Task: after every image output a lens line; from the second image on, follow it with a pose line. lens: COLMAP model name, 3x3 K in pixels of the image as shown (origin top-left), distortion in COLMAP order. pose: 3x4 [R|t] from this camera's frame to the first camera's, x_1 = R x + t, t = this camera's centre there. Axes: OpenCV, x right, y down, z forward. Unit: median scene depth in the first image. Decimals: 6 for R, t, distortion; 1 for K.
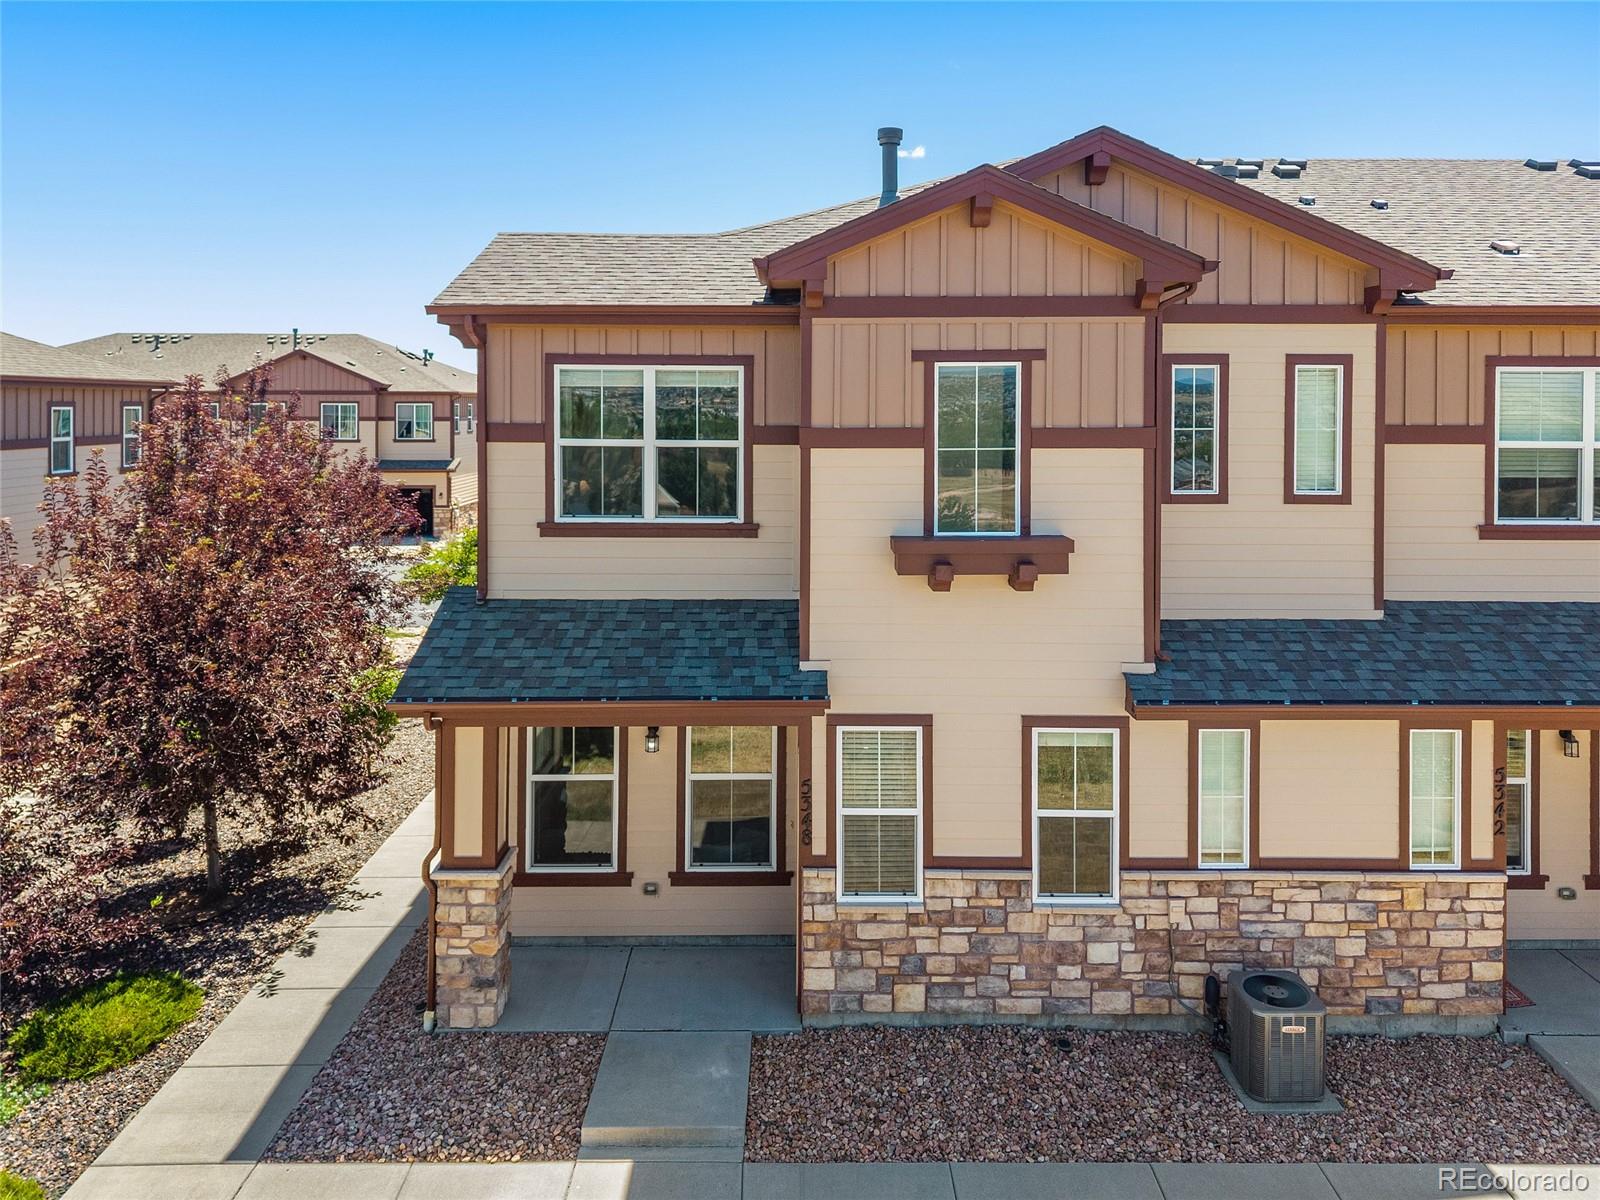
lens RADIAL K [[1099.4, 0, 797.6], [0, 1099.4, 457.3], [0, 0, 1]] dist [-0.005197, -0.003587]
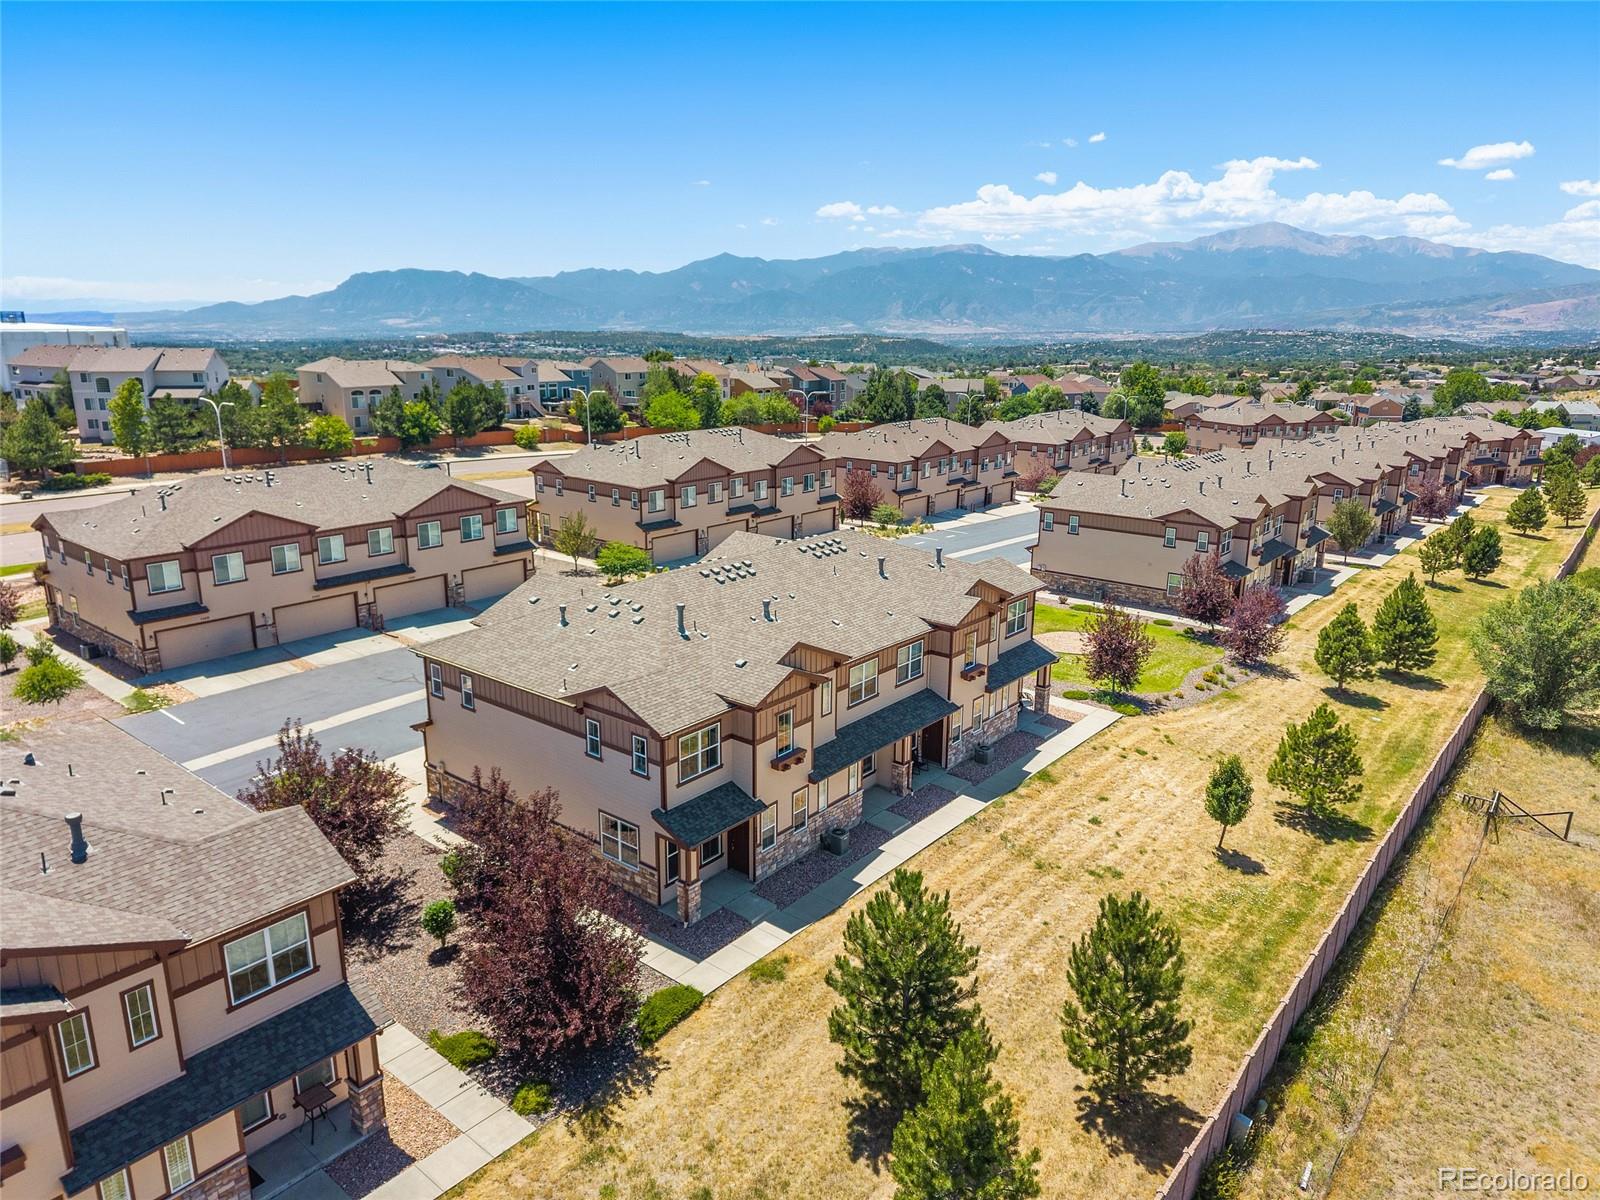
lens RADIAL K [[1075.9, 0, 800.0], [0, 1075.9, 600.0], [0, 0, 1]] dist [0.006075, 0.002786]
pose [[0.621758, -0.199835, 0.757287, -2.632965], [-0.001810, 0.966533, 0.256537, -1.466673], [-0.783208, -0.160874, 0.600587, -1.286000]]
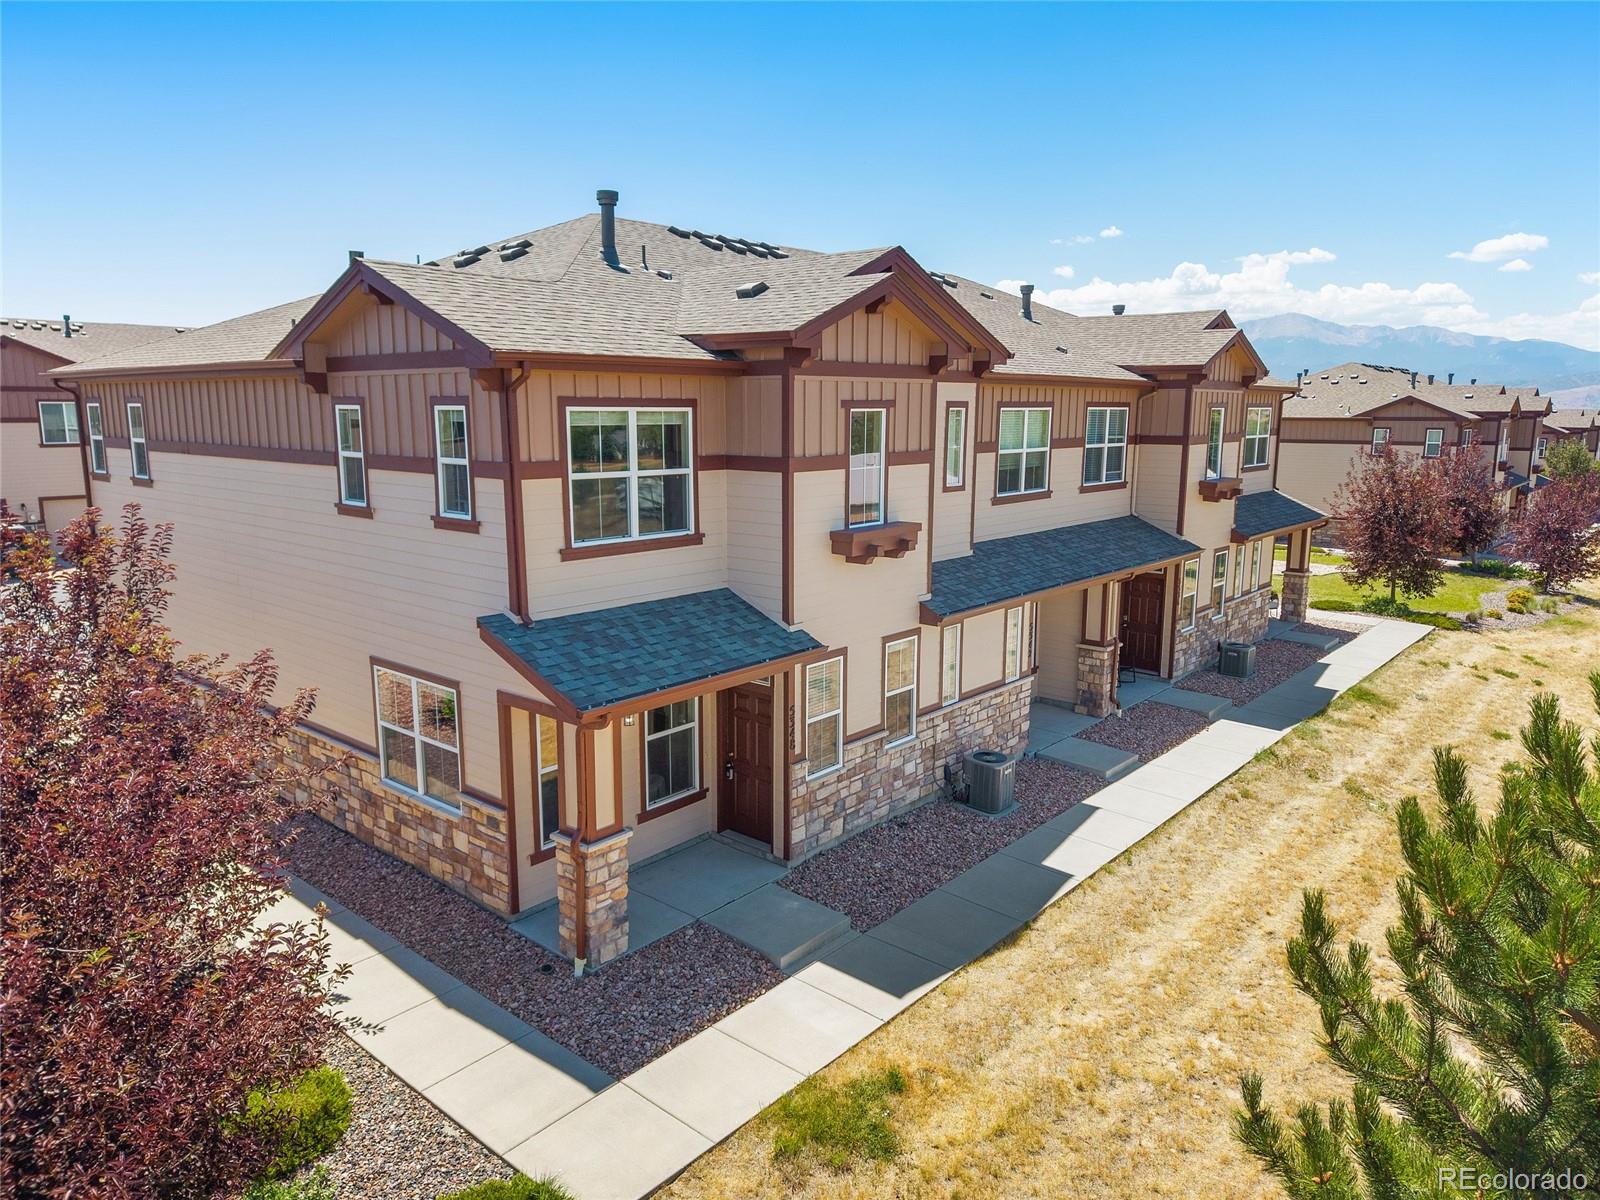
lens RADIAL K [[1061.5, 0, 786.2], [0, 1061.5, 625.4], [0, 0, 1]] dist [0.000314, -0.002247]
pose [[0.647120, -0.153418, 0.746792, -1.019335], [0.006888, 0.980680, 0.195498, -0.079823], [-0.762357, -0.121367, 0.635674, 0.139741]]
